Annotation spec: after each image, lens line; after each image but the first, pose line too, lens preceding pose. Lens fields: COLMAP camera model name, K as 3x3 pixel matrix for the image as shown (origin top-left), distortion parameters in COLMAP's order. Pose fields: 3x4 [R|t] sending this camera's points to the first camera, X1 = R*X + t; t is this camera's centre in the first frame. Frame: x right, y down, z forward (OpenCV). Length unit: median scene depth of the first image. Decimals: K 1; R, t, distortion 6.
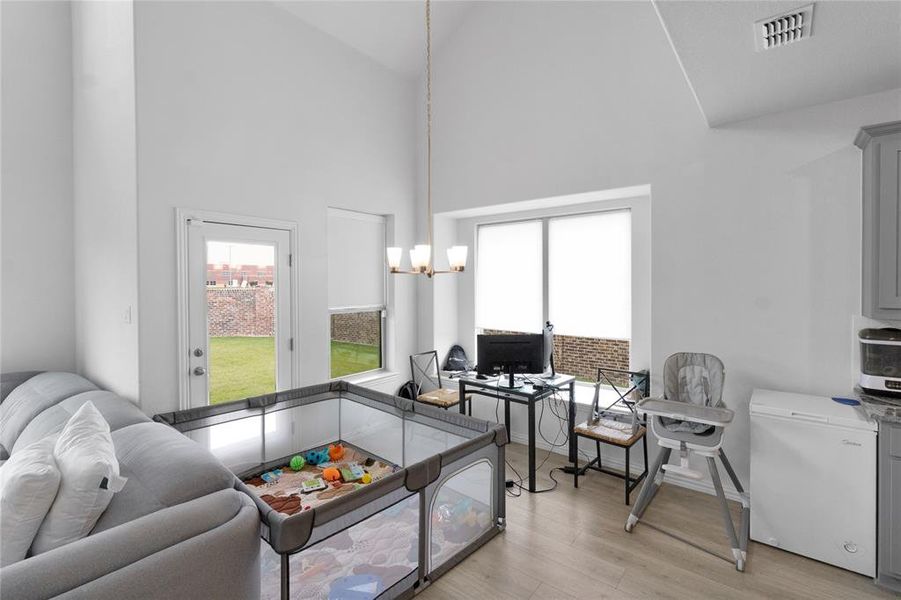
lens RADIAL K [[415.0, 0, 451.3], [0, 415.0, 287.7], [0, 0, 1]] dist [0.000854, 0.000438]
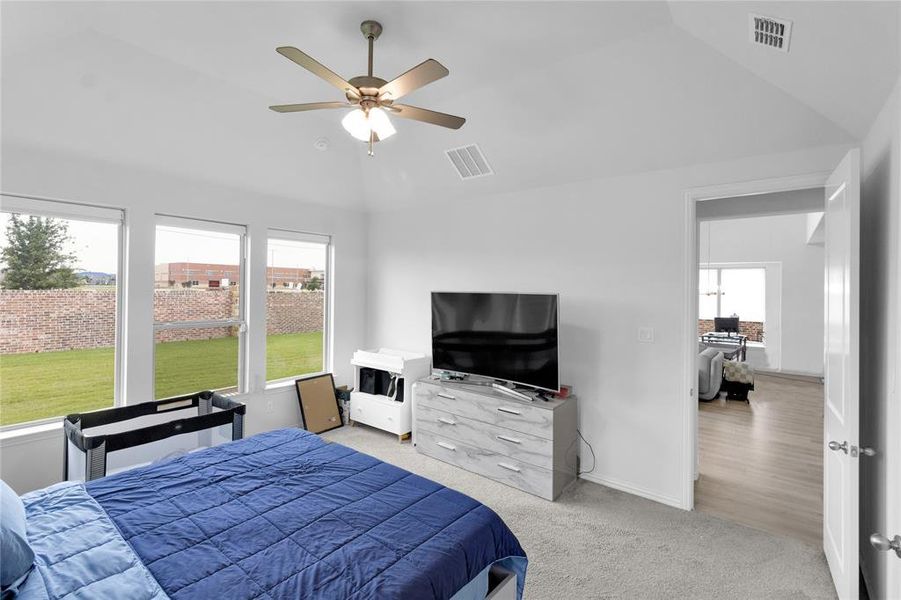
lens RADIAL K [[415.0, 0, 451.3], [0, 415.0, 287.7], [0, 0, 1]] dist [0.000854, 0.000438]
pose [[0.999856, 0.016911, 0.001033, -1.537131], [-0.016901, 0.999813, -0.009368, -0.020963], [-0.001192, 0.009349, 0.999956, -1.553228]]
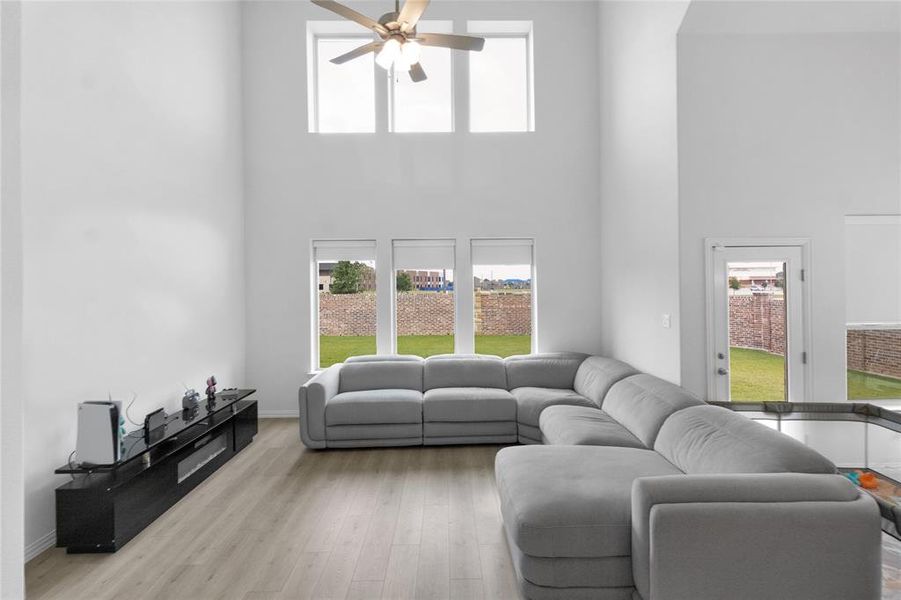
lens RADIAL K [[415.0, 0, 451.3], [0, 415.0, 287.7], [0, 0, 1]] dist [0.000854, 0.000438]
pose [[0.633809, -0.002796, -0.773485, -0.151201], [-0.000506, 0.999992, -0.004029, -0.031743], [0.773490, 0.002945, 0.633802, -0.325457]]
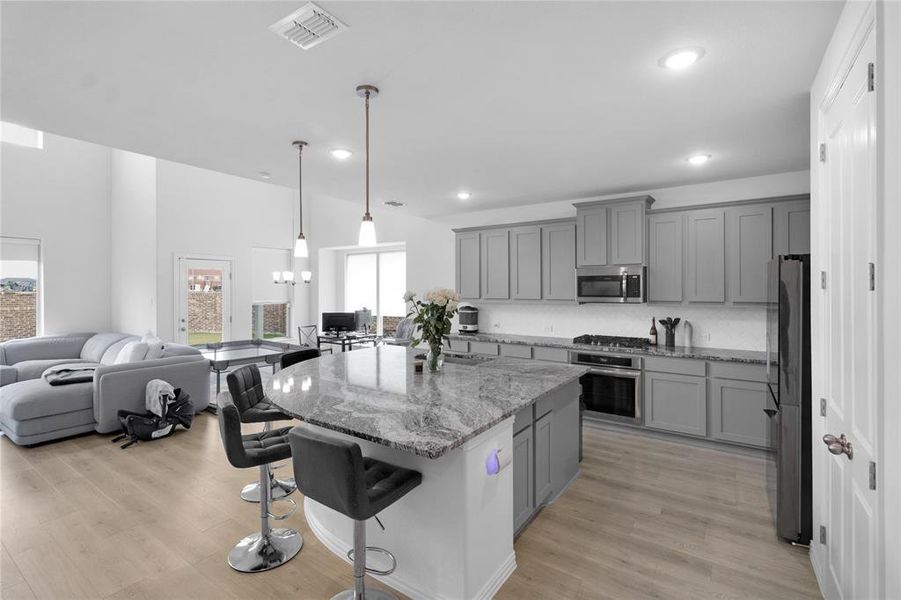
lens RADIAL K [[415.0, 0, 451.3], [0, 415.0, 287.7], [0, 0, 1]] dist [0.000854, 0.000438]
pose [[0.997611, 0.001524, 0.069068, 0.536481], [-0.000720, 0.999932, -0.011662, 0.010813], [-0.069081, 0.011584, 0.997544, -1.066876]]
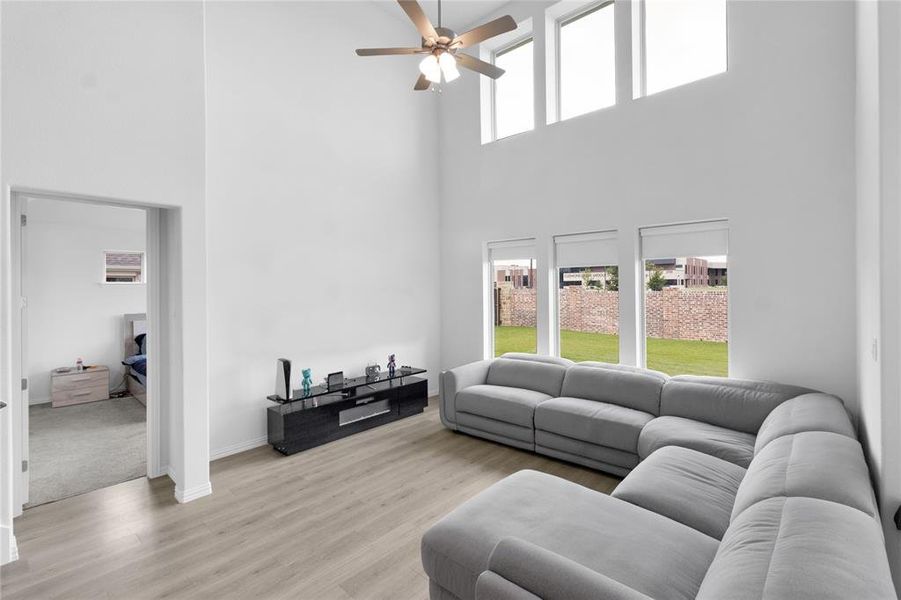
lens RADIAL K [[415.0, 0, 451.3], [0, 415.0, 287.7], [0, 0, 1]] dist [0.000854, 0.000438]
pose [[-0.063757, 0.006598, -0.997944, 0.026847], [-0.000980, 0.999977, 0.006674, -0.042784], [0.997965, 0.001404, -0.063750, 0.229255]]
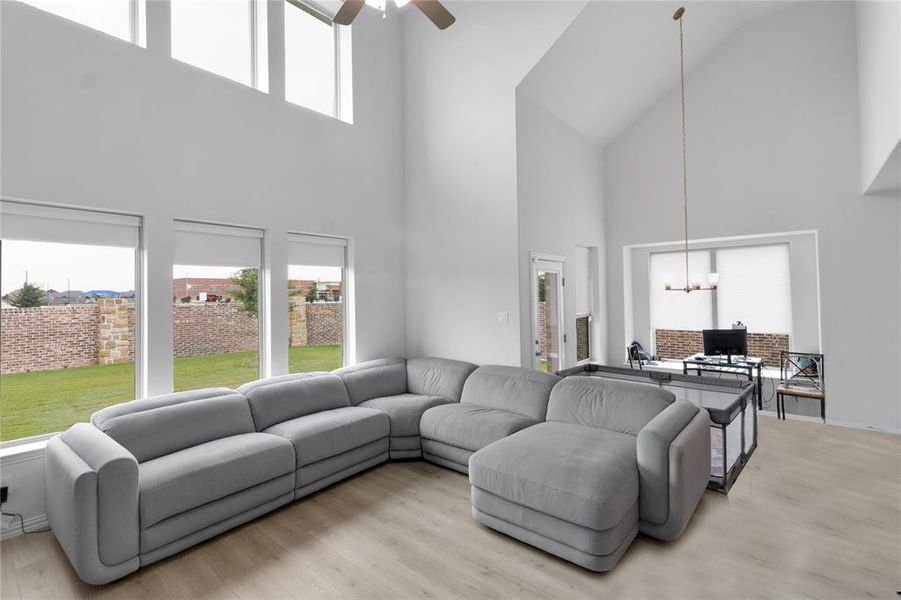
lens RADIAL K [[415.0, 0, 451.3], [0, 415.0, 287.7], [0, 0, 1]] dist [0.000854, 0.000438]
pose [[0.999539, -0.013038, -0.027422, -0.780430], [0.012263, 0.999525, -0.028270, -0.008702], [0.027778, 0.027920, 0.999224, -0.525973]]
